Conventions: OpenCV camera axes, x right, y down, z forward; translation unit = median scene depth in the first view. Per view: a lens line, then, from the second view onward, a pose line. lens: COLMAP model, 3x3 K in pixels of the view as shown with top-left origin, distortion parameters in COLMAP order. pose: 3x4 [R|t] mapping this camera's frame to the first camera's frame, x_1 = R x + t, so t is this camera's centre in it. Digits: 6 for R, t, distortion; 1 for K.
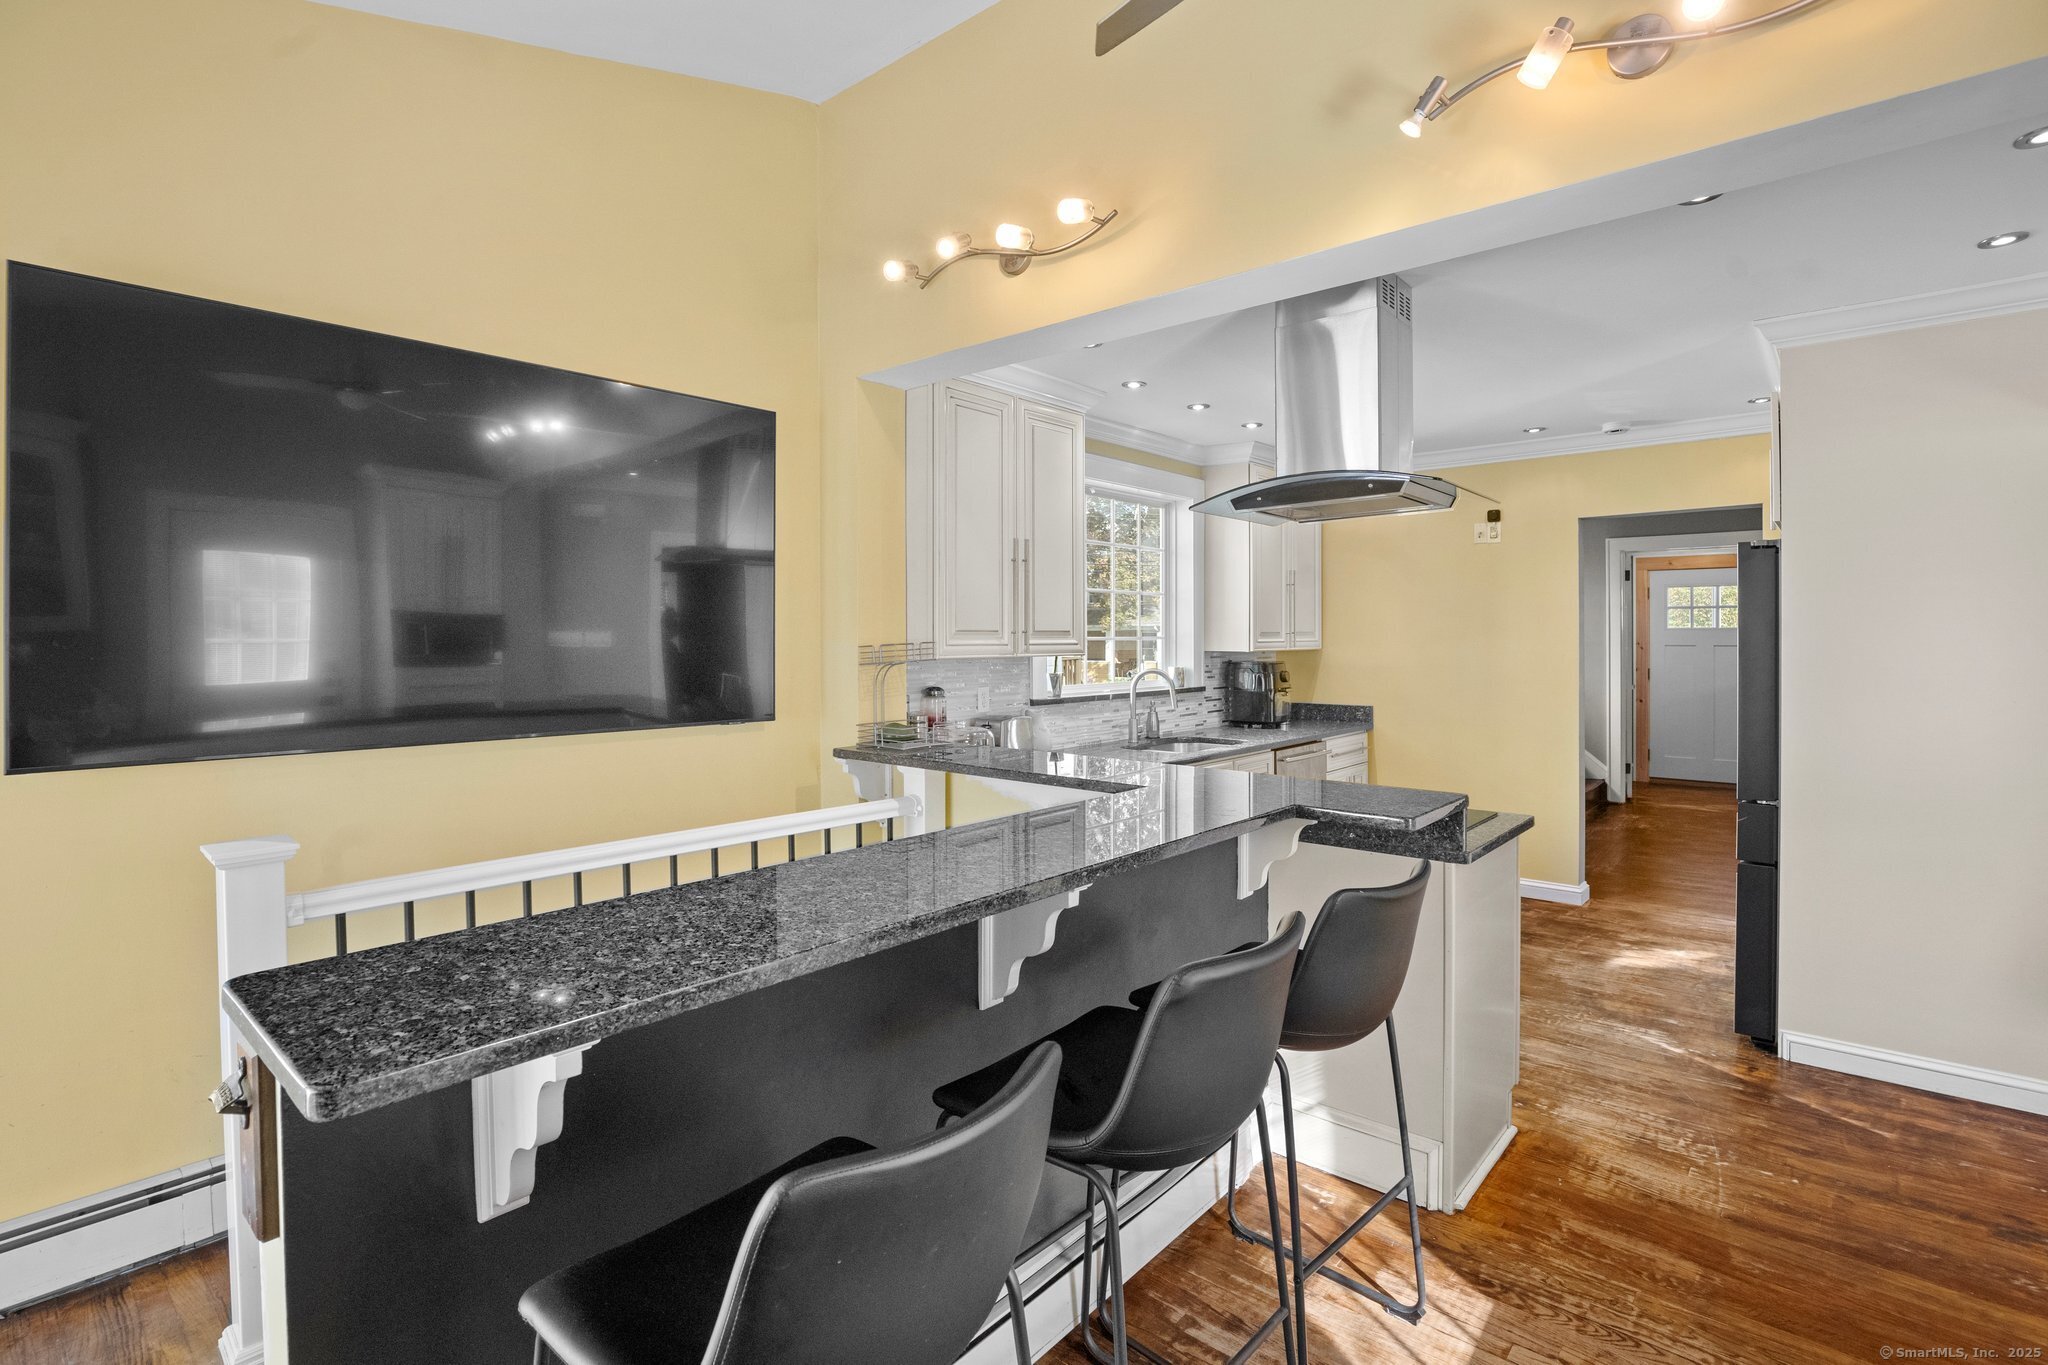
lens RADIAL K [[972.8, 0, 1032.0], [0, 972.8, 605.9], [0, 0, 1]] dist [-0.000553, 0.000005]
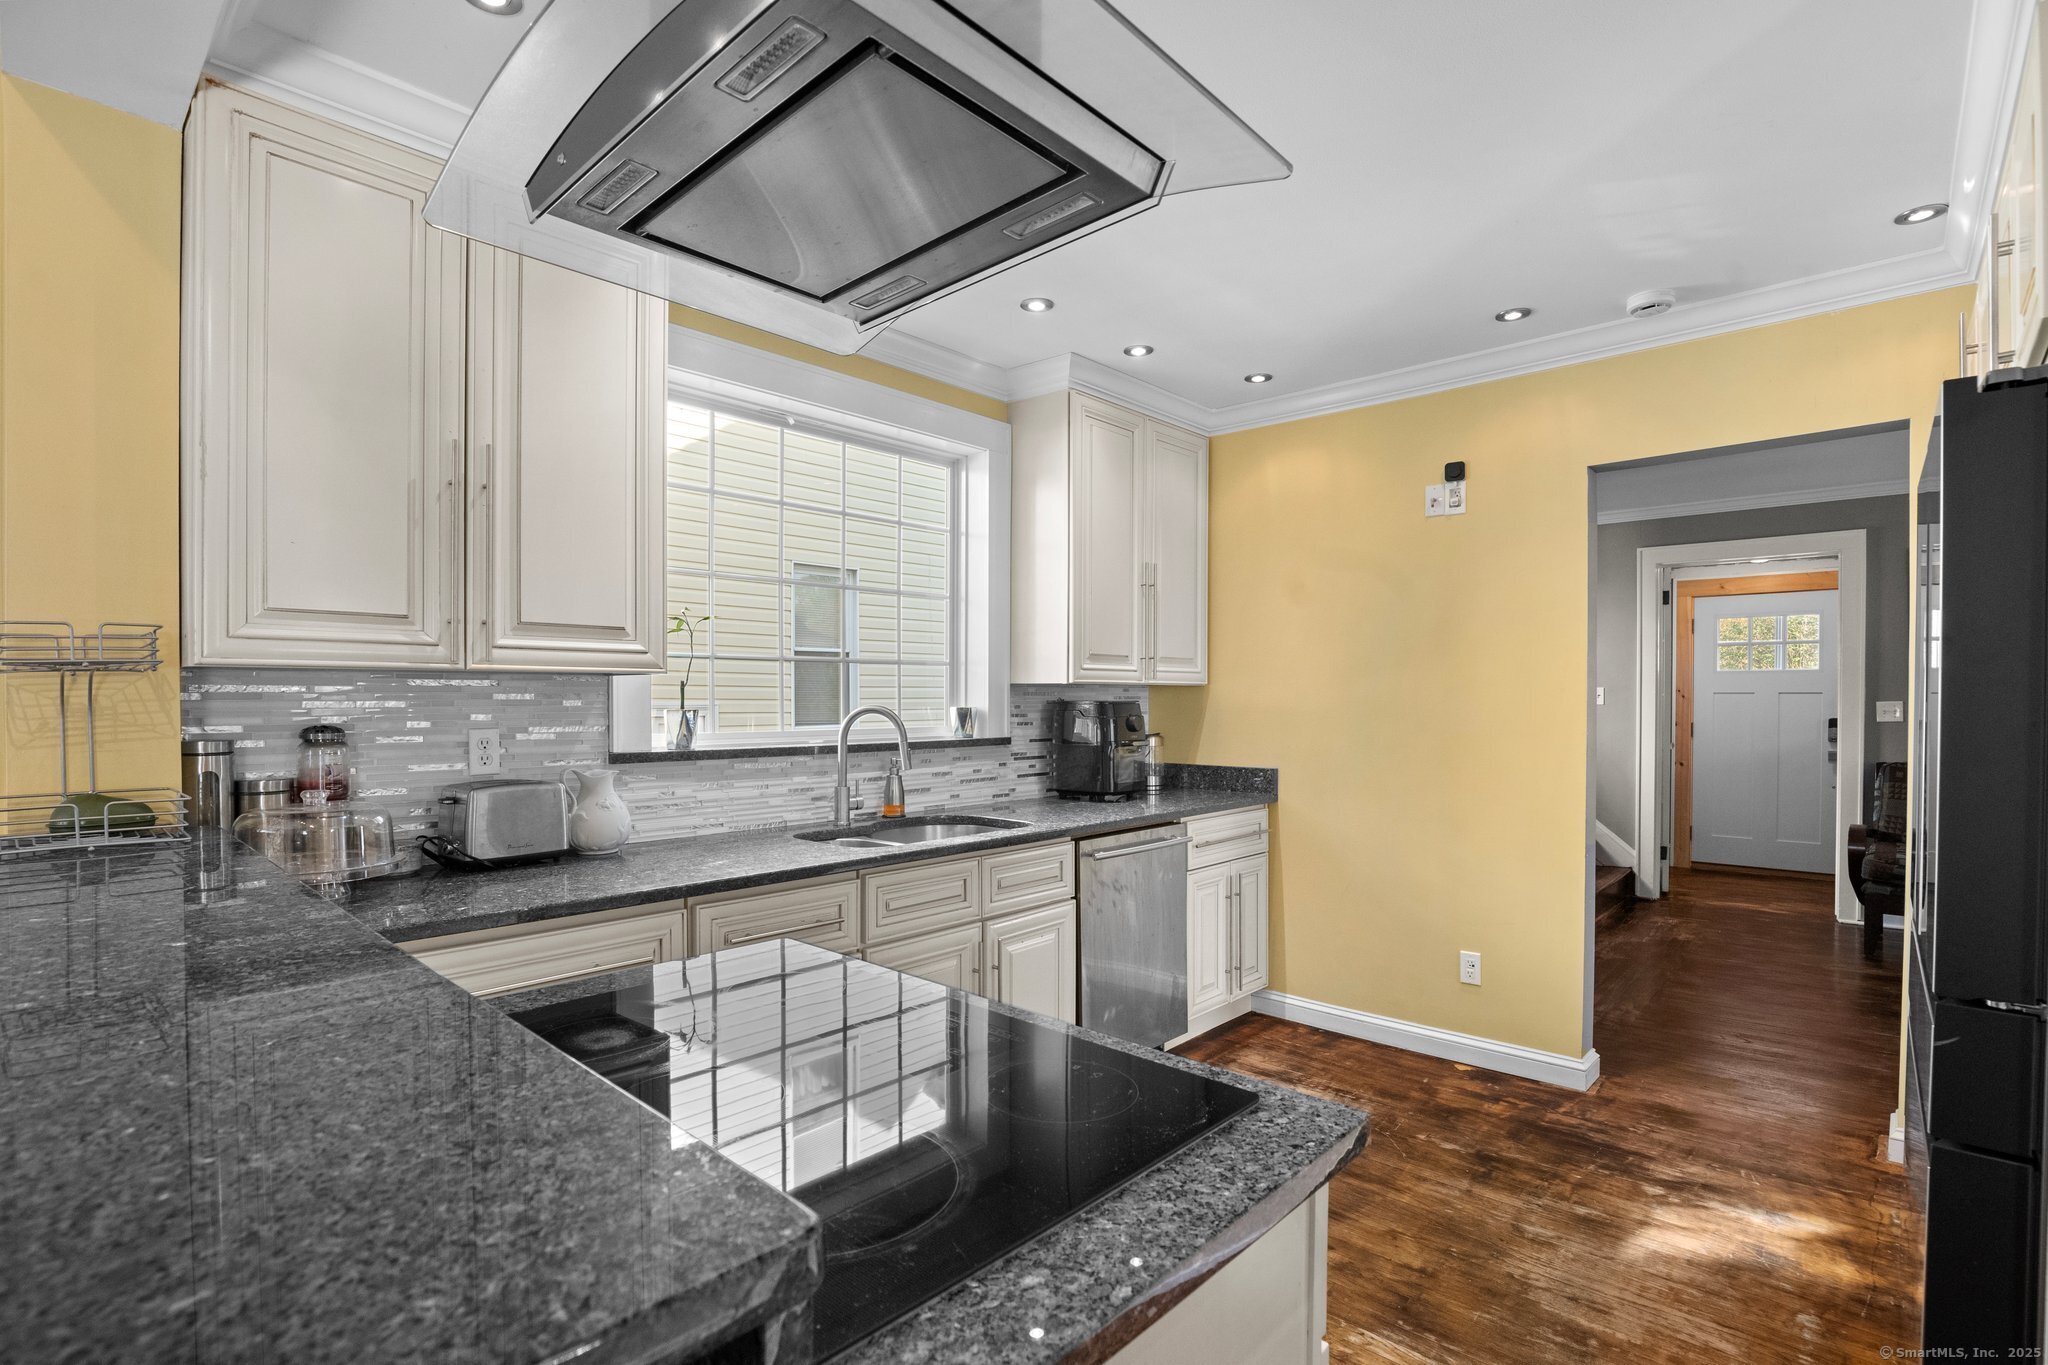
lens RADIAL K [[965.8, 0, 1024.0], [0, 965.8, 682.5], [0, 0, 1]] dist [-0.003630, -0.000549]
pose [[0.999329, 0.002945, -0.036513, 0.213220], [-0.002413, 0.999890, 0.014604, 0.036367], [0.036552, -0.014506, 0.999226, 0.350838]]
